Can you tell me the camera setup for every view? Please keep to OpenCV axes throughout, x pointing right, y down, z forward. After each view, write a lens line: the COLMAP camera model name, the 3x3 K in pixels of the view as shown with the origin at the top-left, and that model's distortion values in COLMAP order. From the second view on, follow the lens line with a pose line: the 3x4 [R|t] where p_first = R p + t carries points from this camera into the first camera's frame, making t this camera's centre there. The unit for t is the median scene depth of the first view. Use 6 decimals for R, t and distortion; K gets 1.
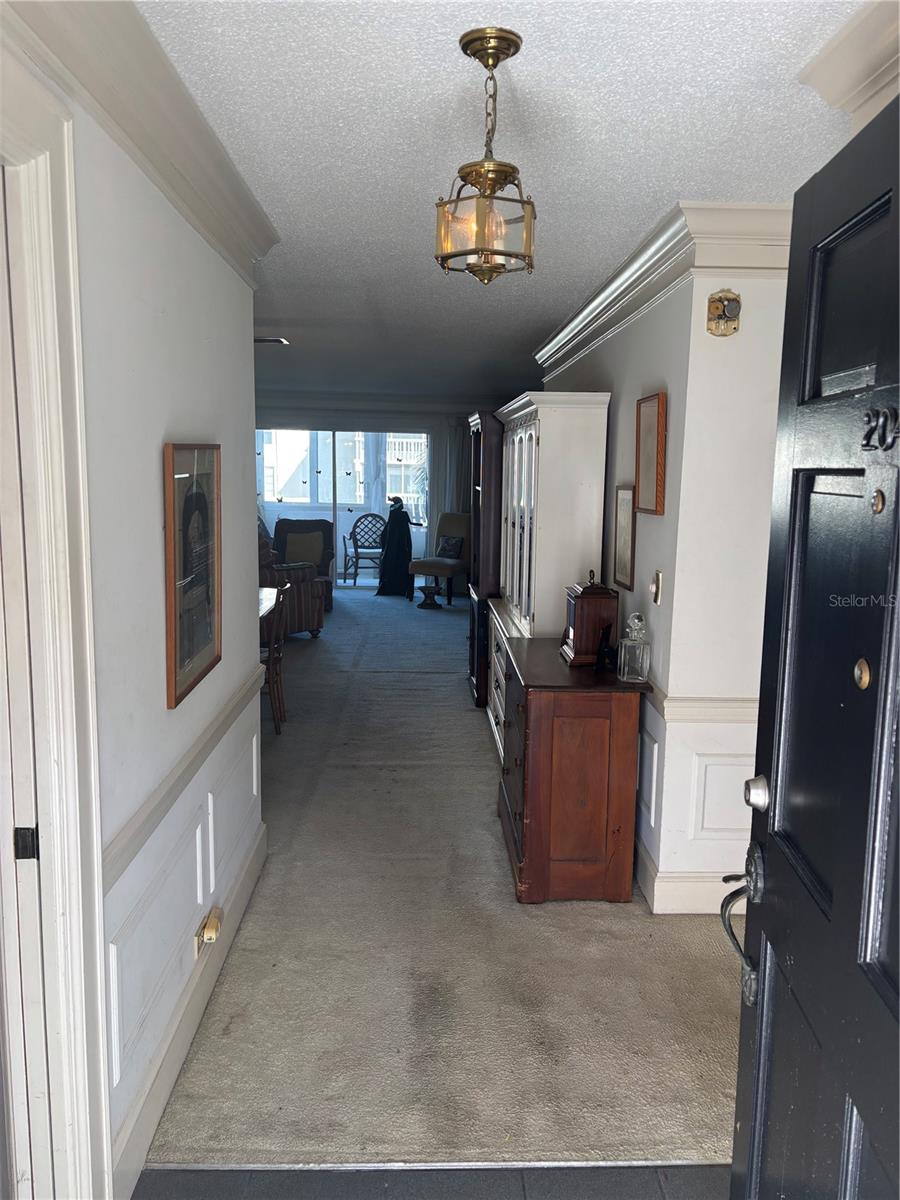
lens RADIAL K [[899.1, 0, 451.4], [0, 899.1, 597.2], [0, 0, 1]] dist [0.058930, -0.048876]
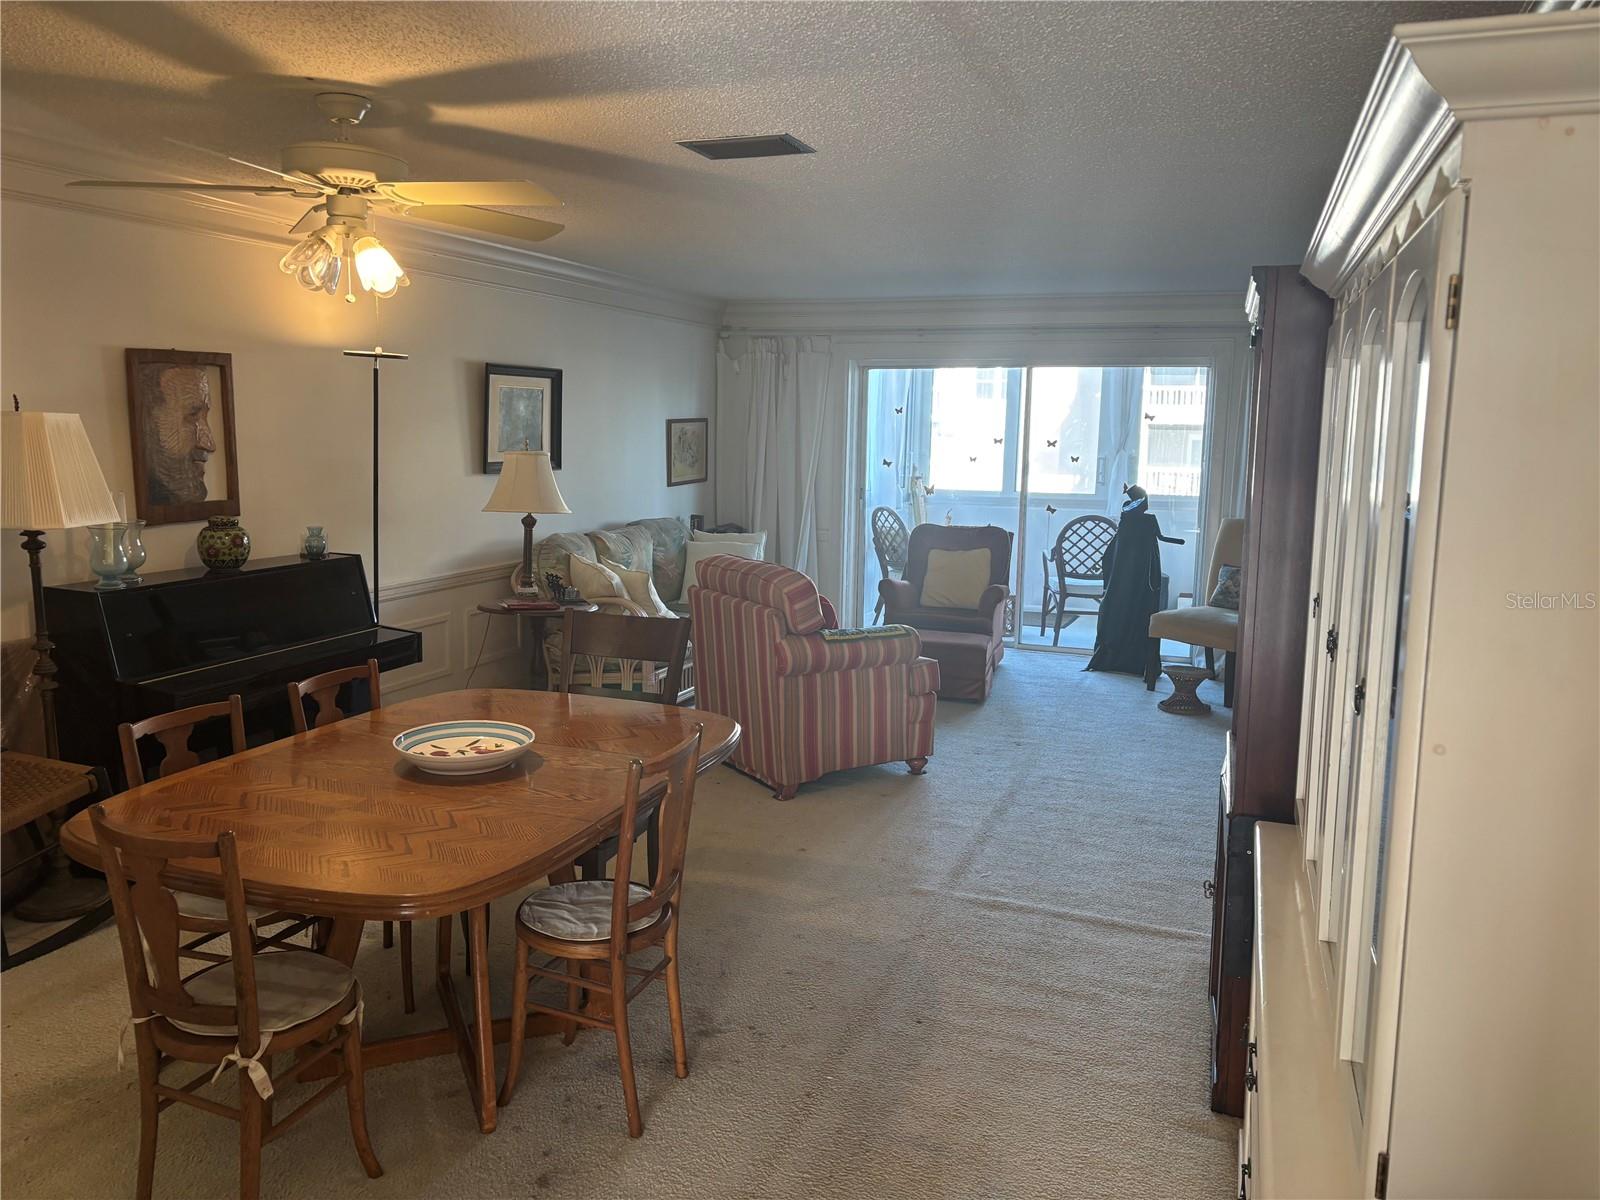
lens RADIAL K [[1198.7, 0, 776.8], [0, 1198.7, 605.7], [0, 0, 1]] dist [0.058930, -0.048876]
pose [[0.918930, 0.052755, -0.390878, 0.023000], [-0.052566, 0.998555, 0.011191, -0.036212], [0.390903, 0.010263, 0.920375, 0.254525]]
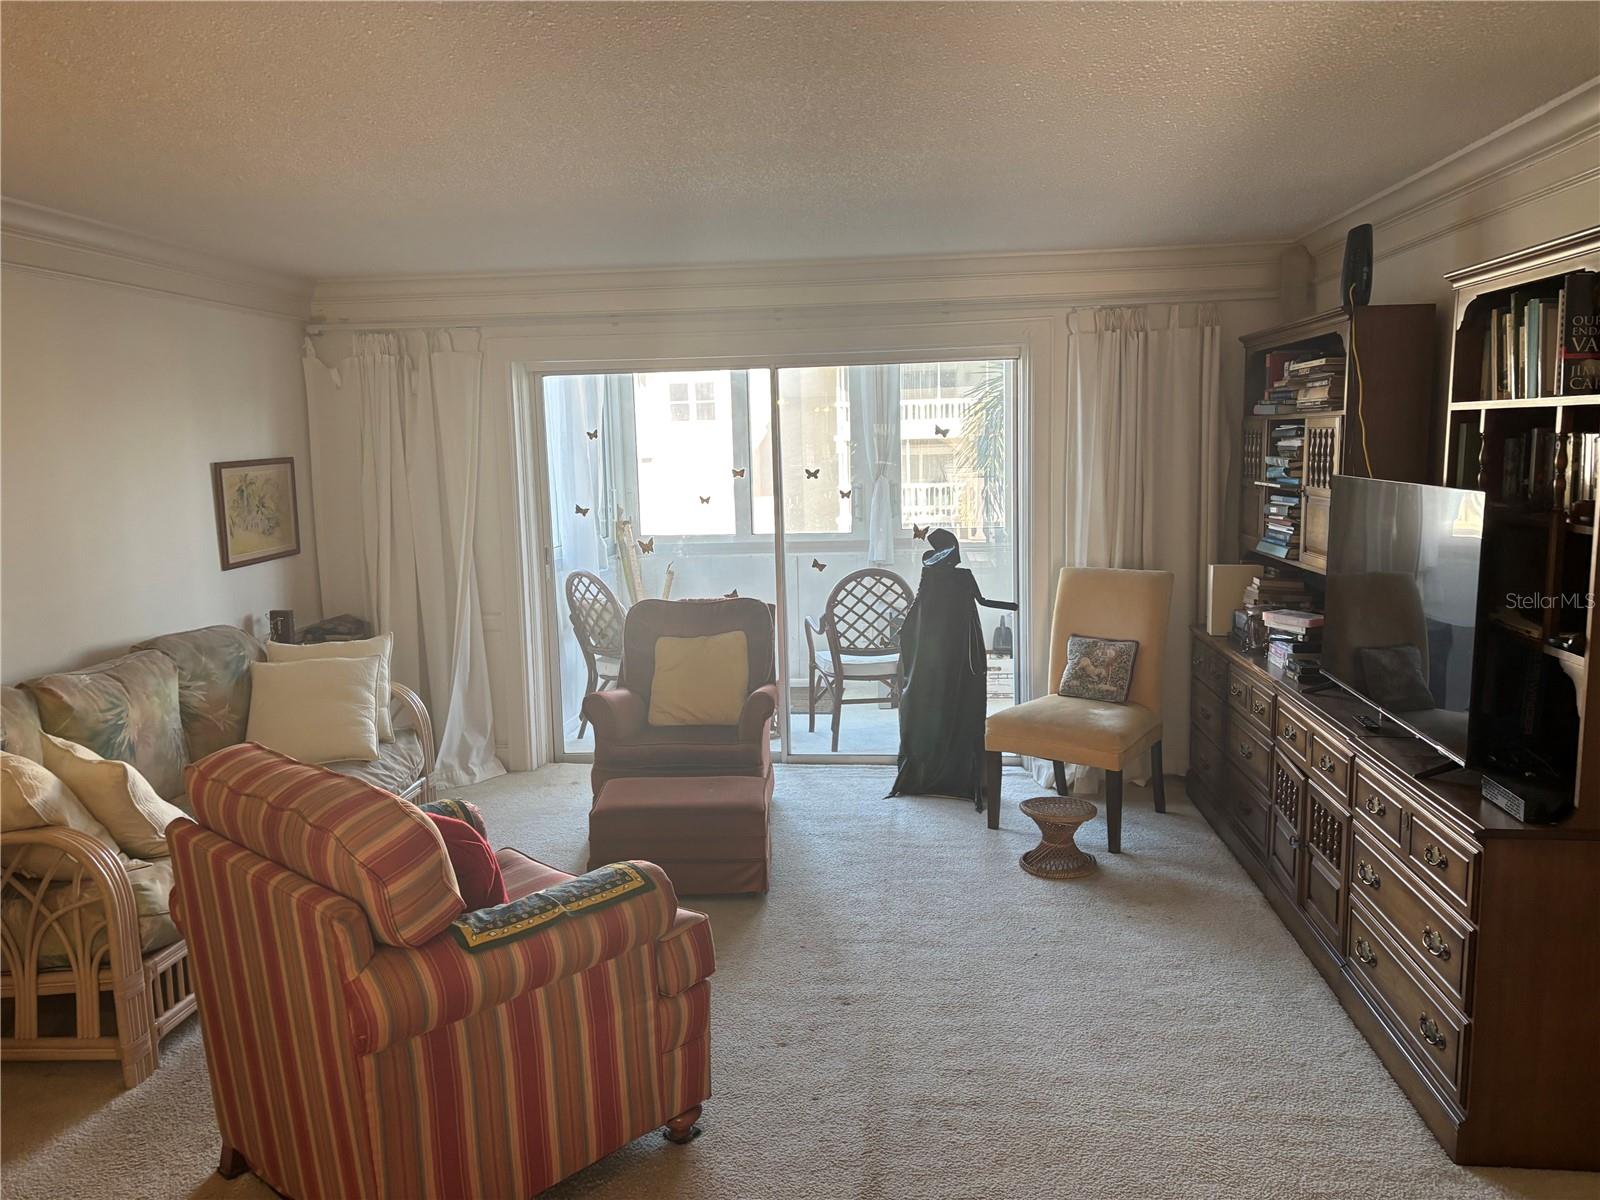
lens RADIAL K [[1198.7, 0, 803.8], [0, 1198.7, 600.3], [0, 0, 1]] dist [0.058930, -0.048876]
pose [[0.990110, -0.029344, -0.137188, -0.046344], [0.027500, 0.999504, -0.015323, -0.071367], [0.137569, 0.011399, 0.990427, 0.470476]]
